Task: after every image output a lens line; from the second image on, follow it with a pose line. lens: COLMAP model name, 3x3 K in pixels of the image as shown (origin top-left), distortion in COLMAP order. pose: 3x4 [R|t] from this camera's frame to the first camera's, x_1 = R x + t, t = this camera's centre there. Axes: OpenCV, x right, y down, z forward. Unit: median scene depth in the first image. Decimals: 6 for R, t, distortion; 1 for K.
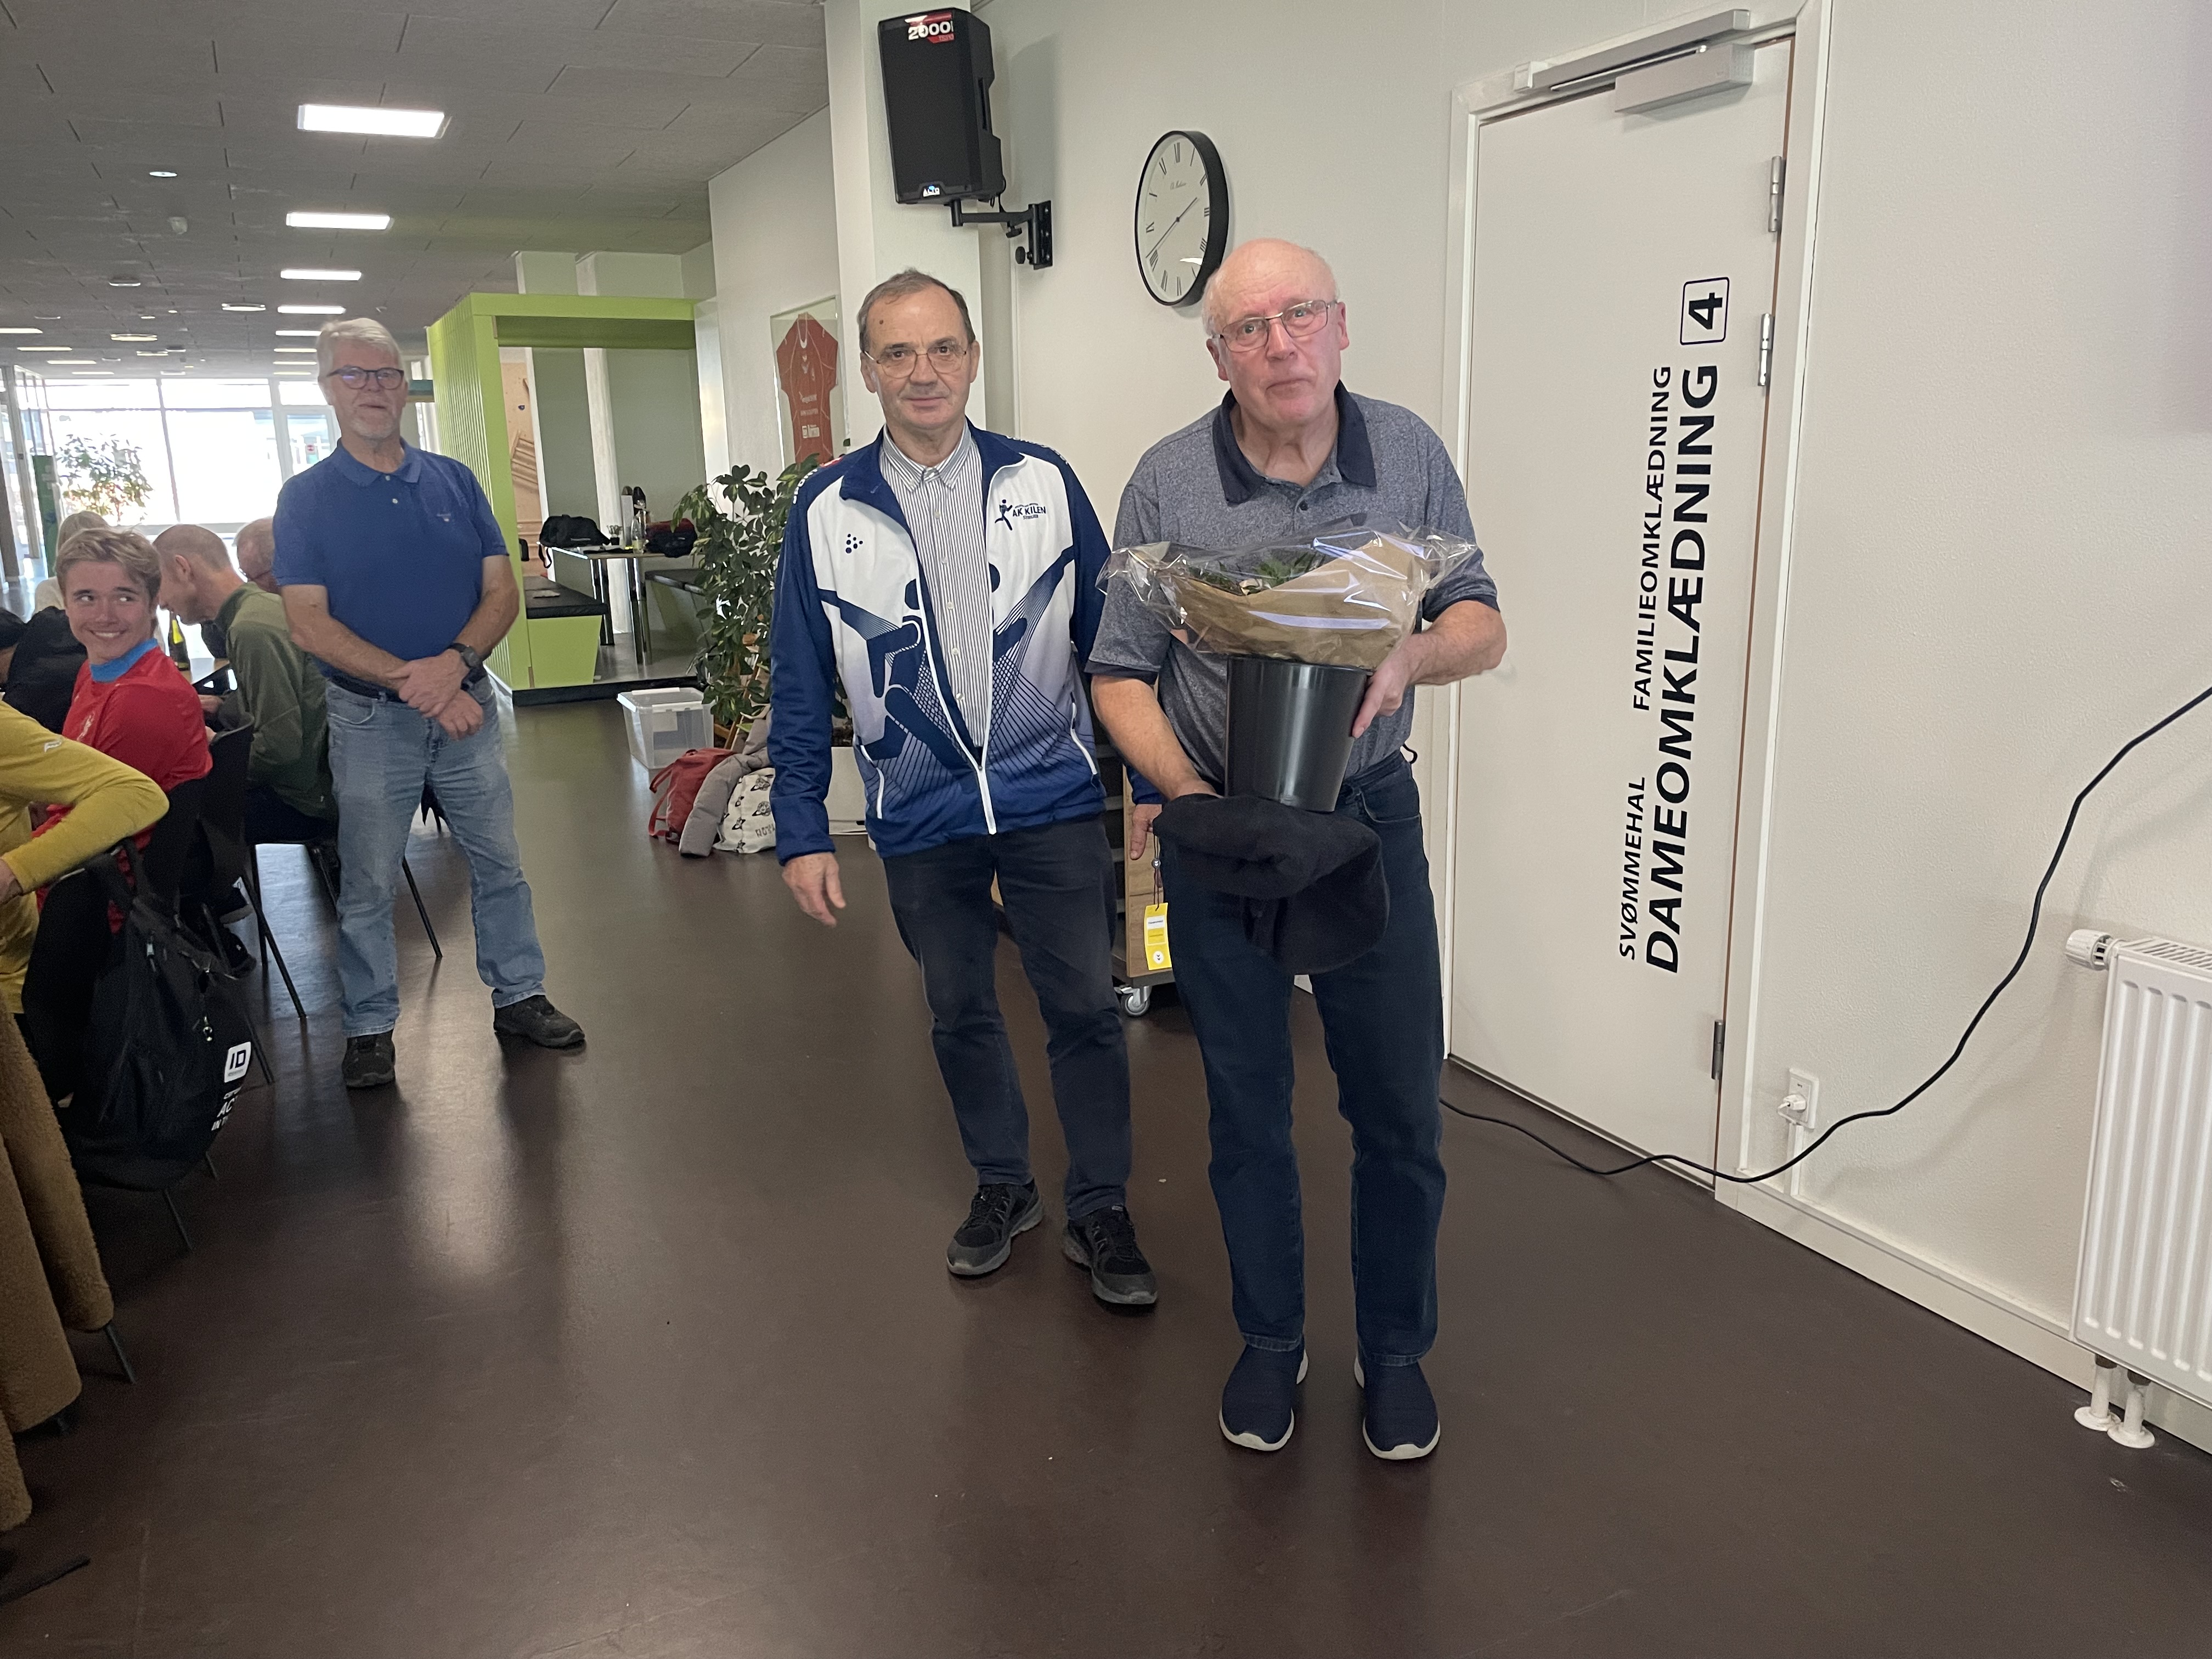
lens RADIAL K [[1666.6, 0, 1113.6], [0, 1666.6, 831.5], [0, 0, 1]] dist [0.095243, -0.123115]
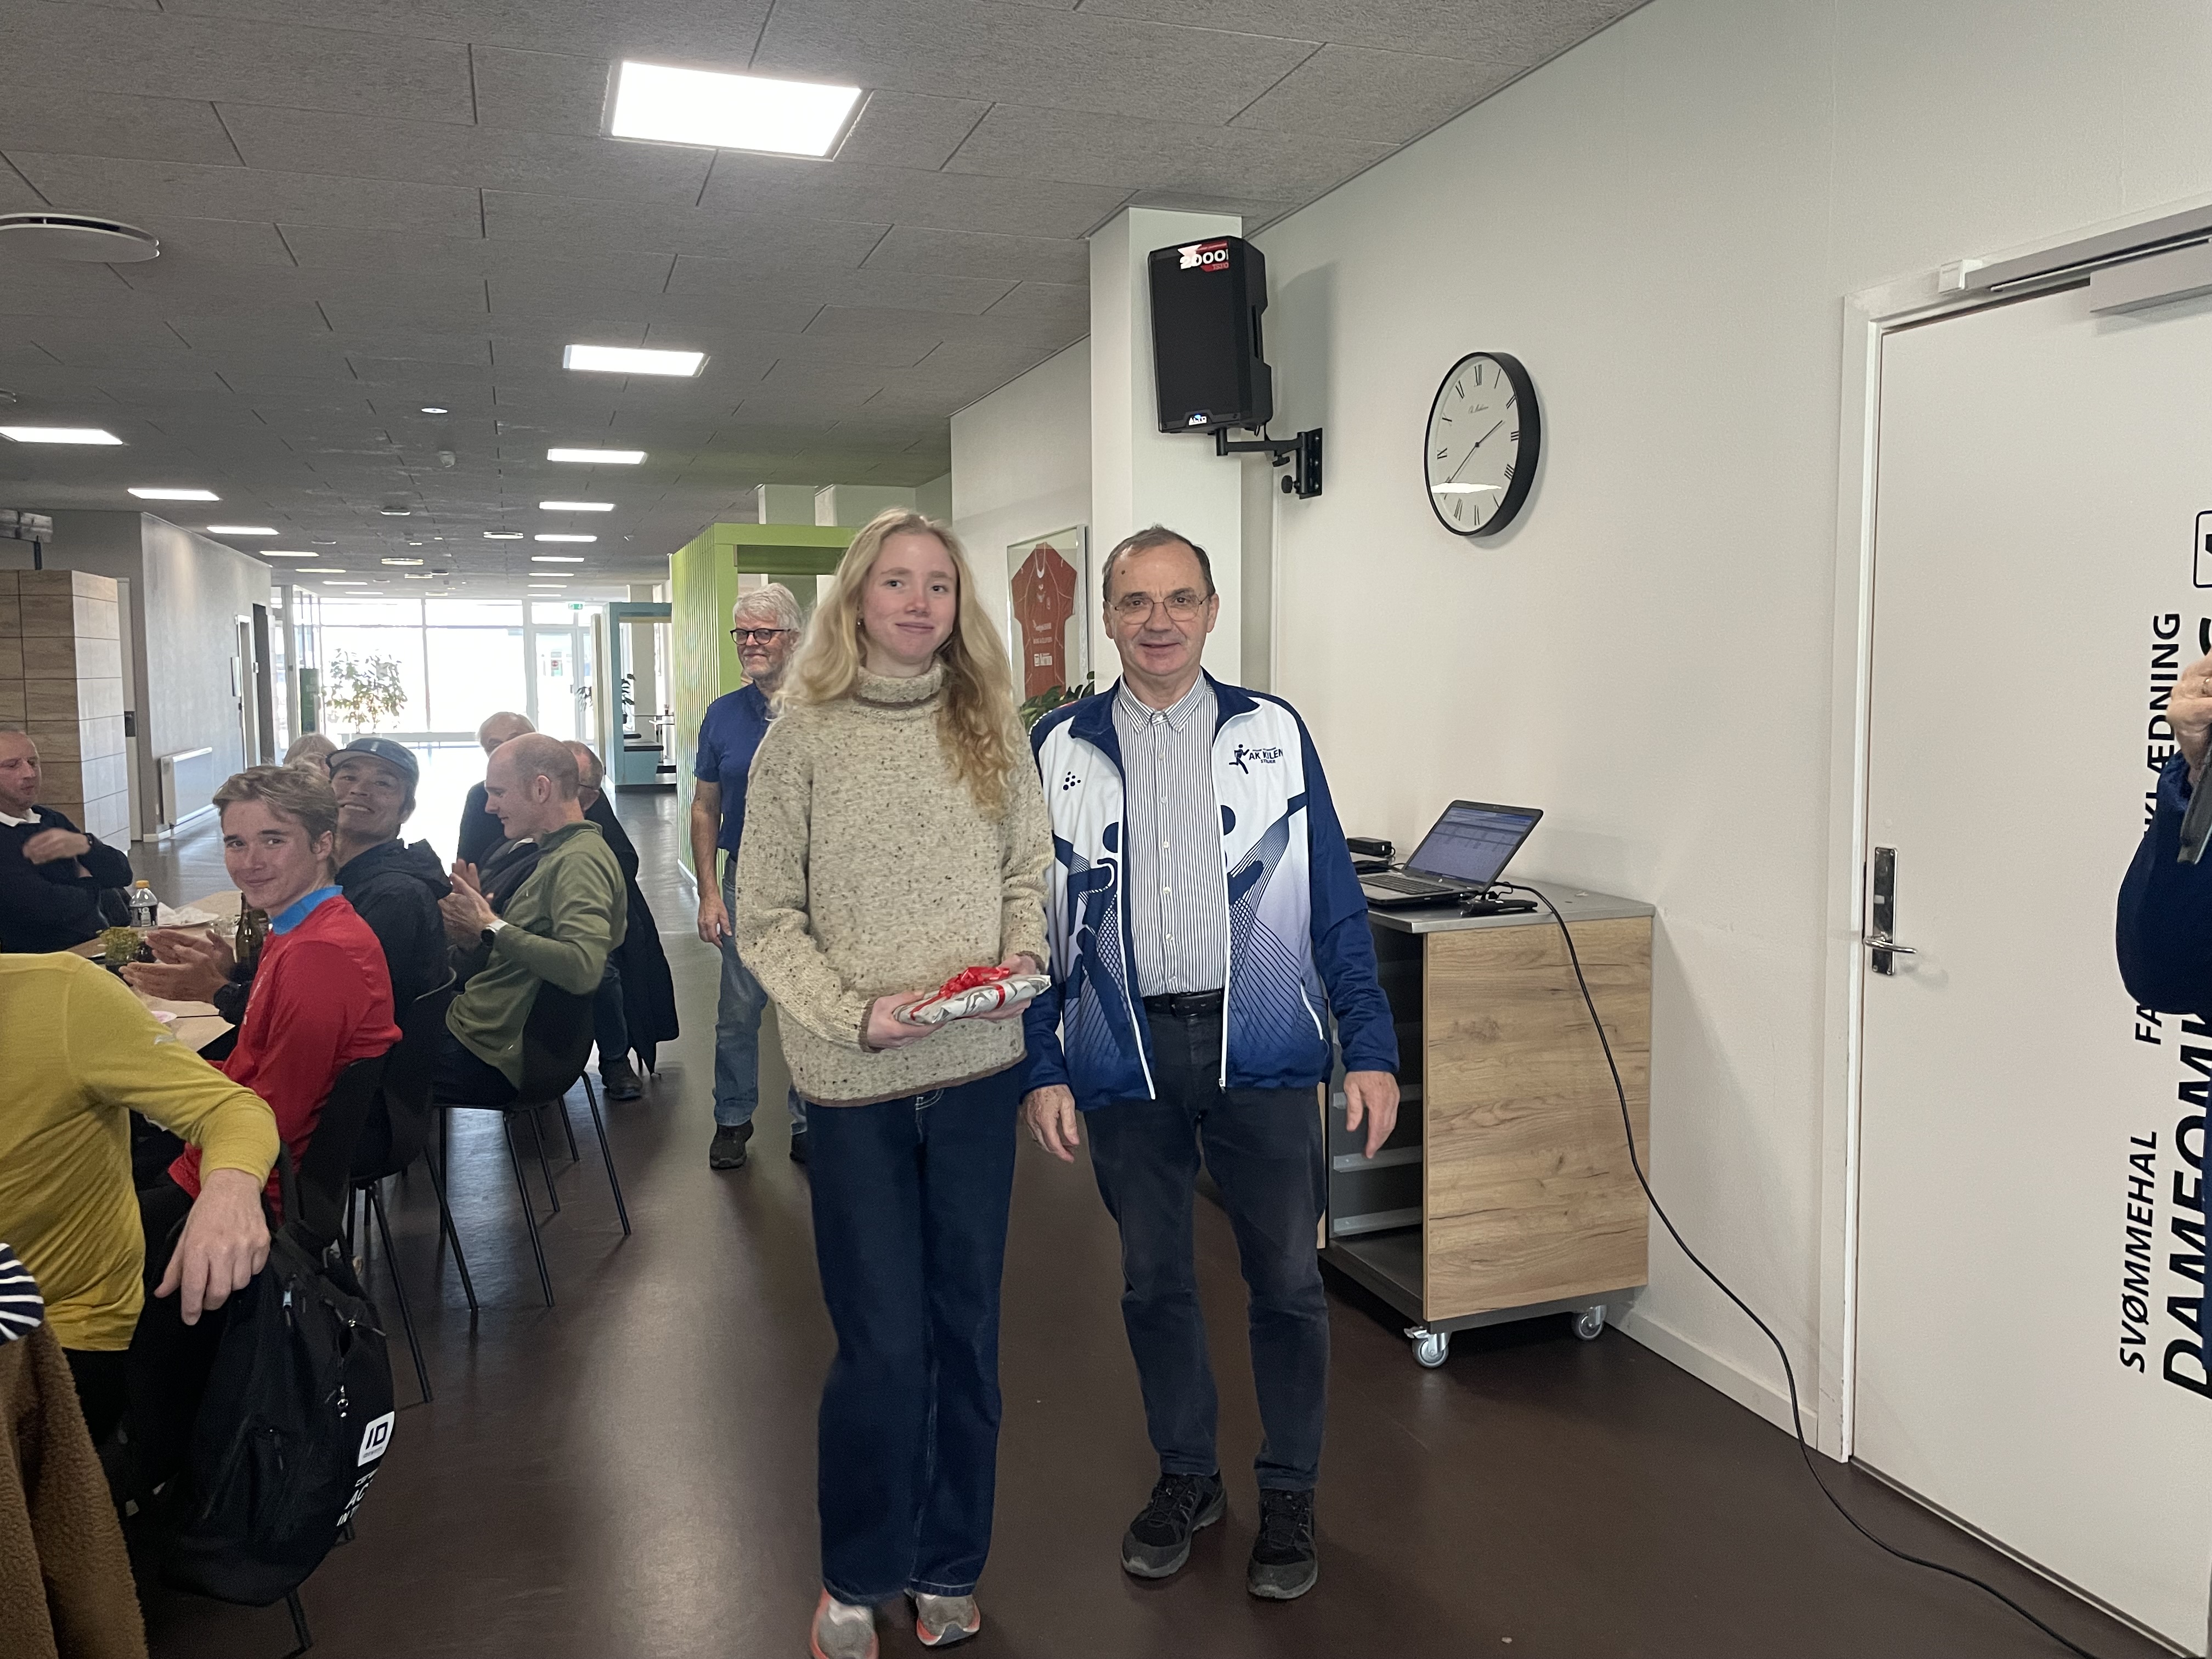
lens RADIAL K [[1658.3, 0, 1124.4], [0, 1658.3, 797.5], [0, 0, 1]] dist [0.096475, -0.114658]
pose [[0.994187, 0.021032, -0.105593, -0.046954], [-0.036220, 0.988907, -0.144055, -0.035376], [0.101392, 0.147042, 0.983920, 0.111392]]
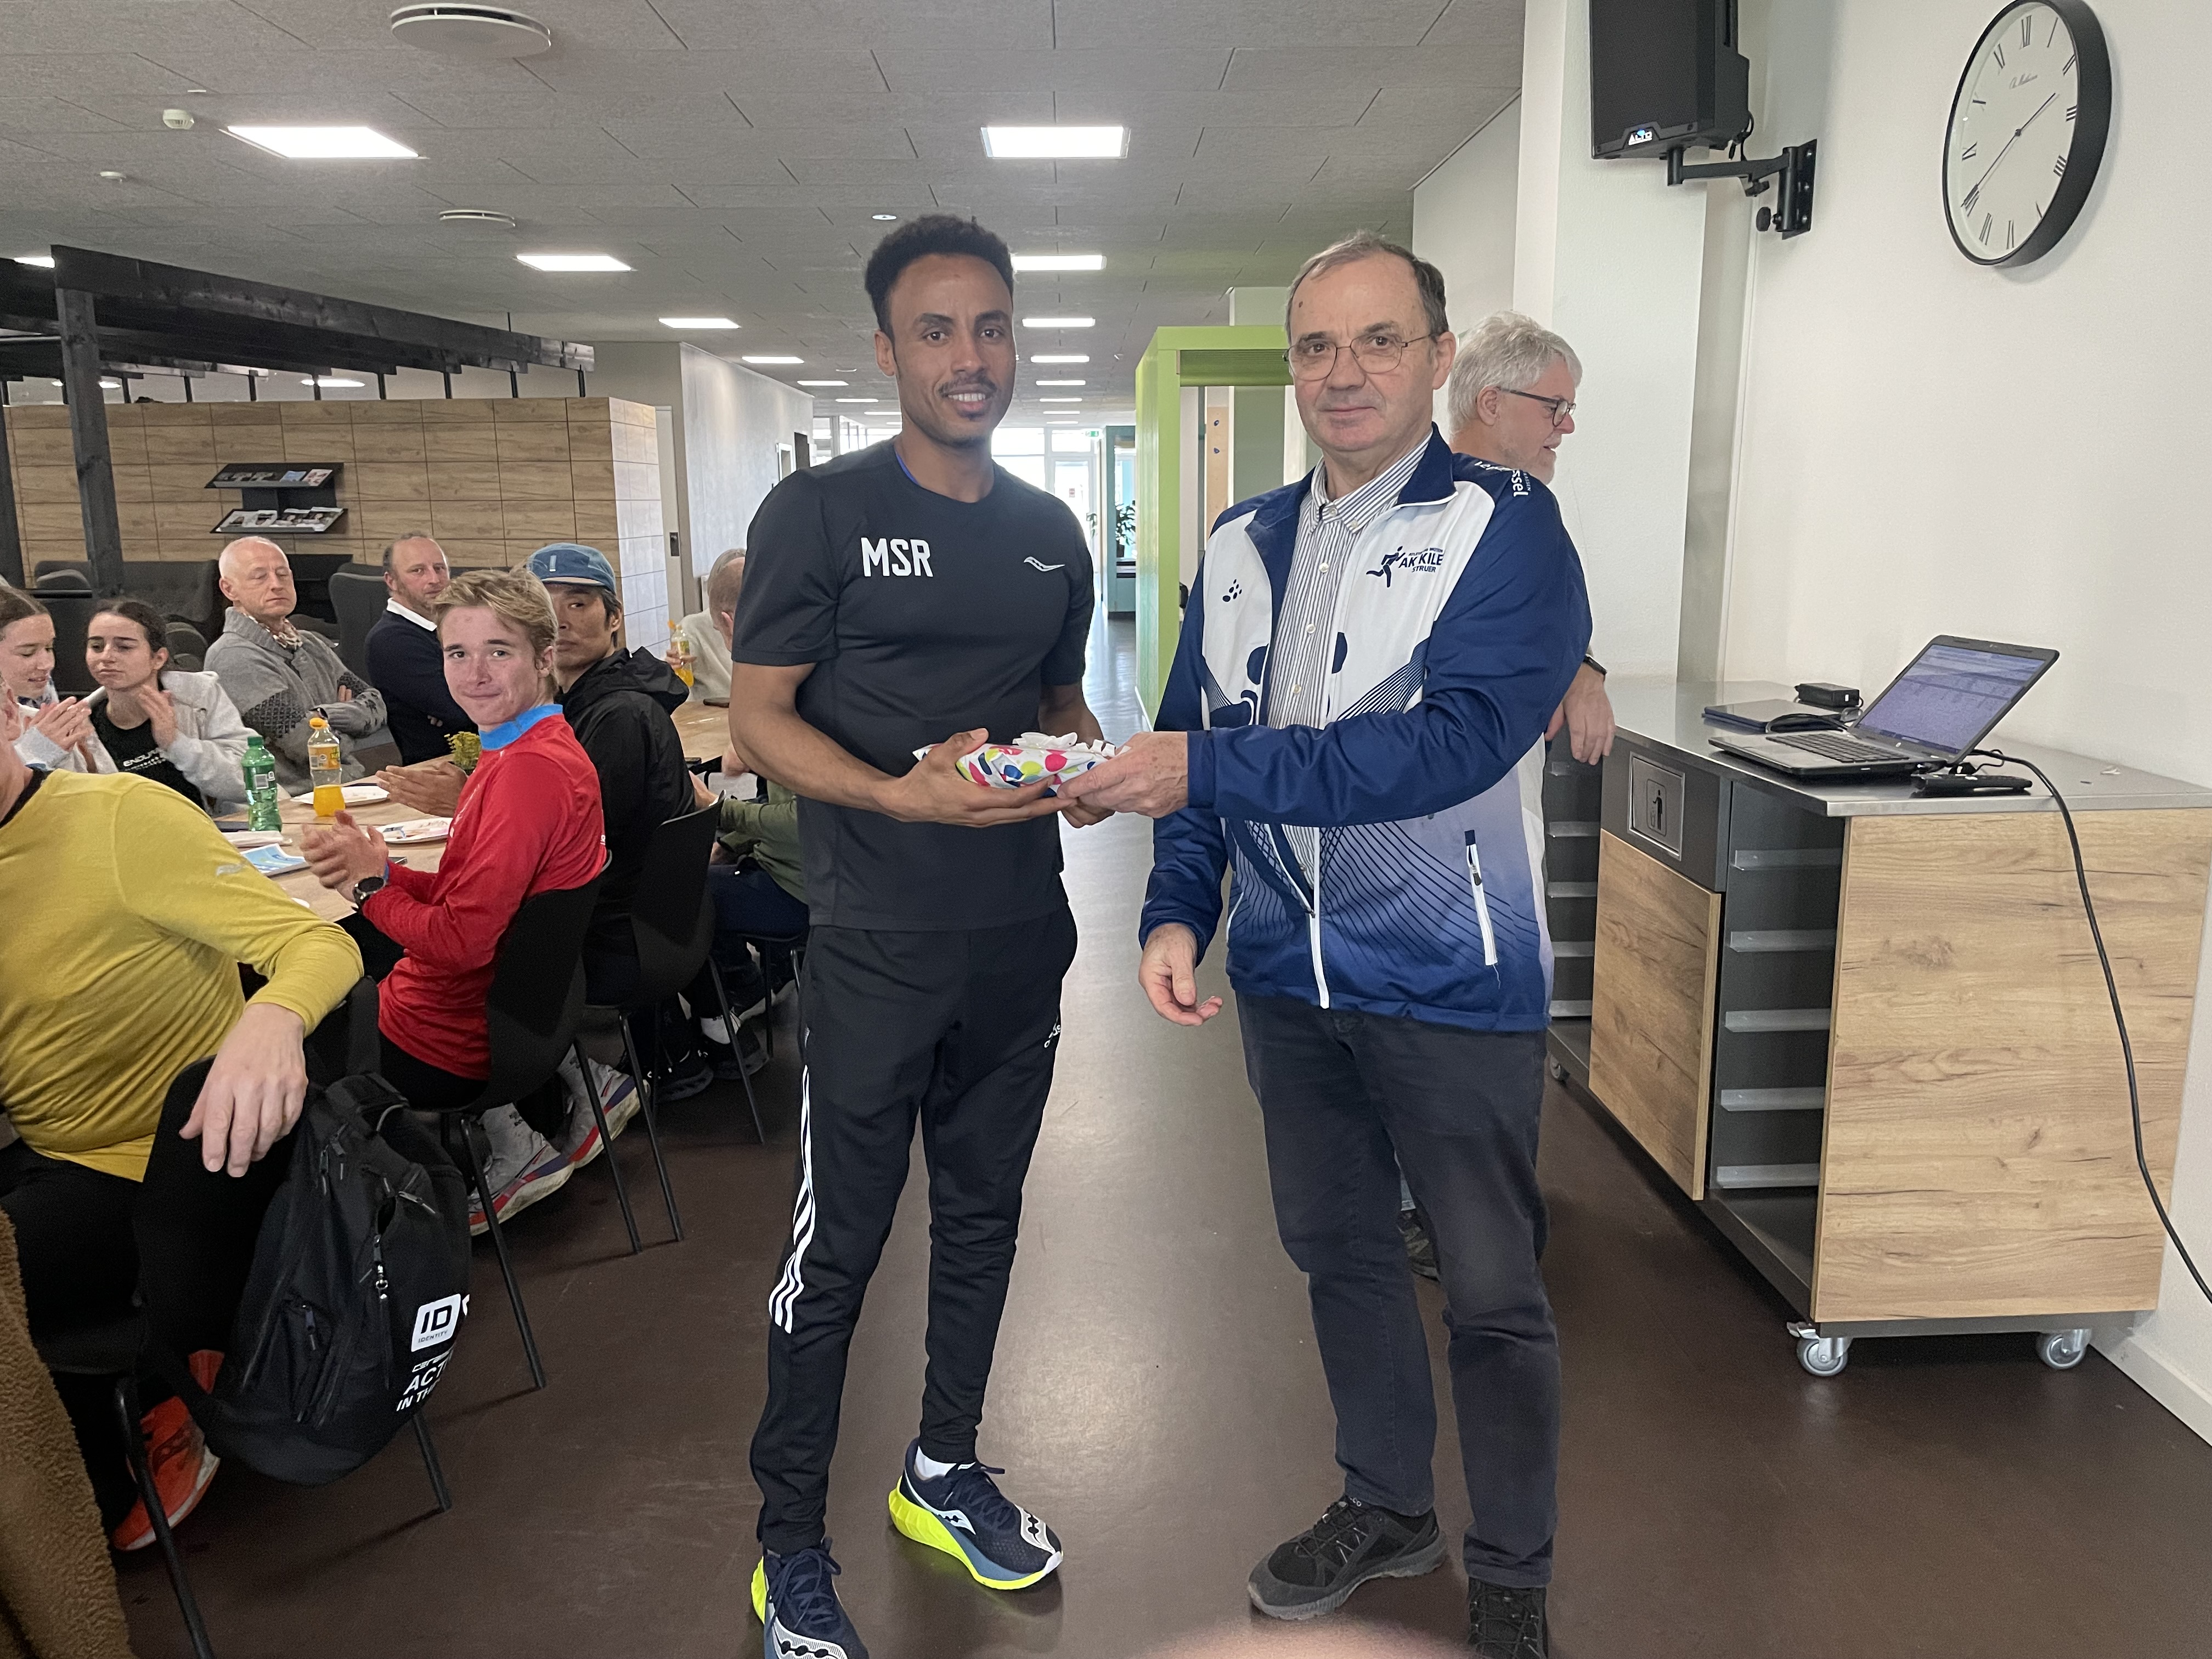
lens RADIAL K [[1666.6, 0, 1113.6], [0, 1666.6, 831.5], [0, 0, 1]] dist [0.095243, -0.123115]
pose [[0.910778, 0.091127, -0.402715, 0.007779], [-0.101141, 0.994866, -0.003620, -0.054500], [0.400318, 0.044028, 0.915318, 0.252948]]
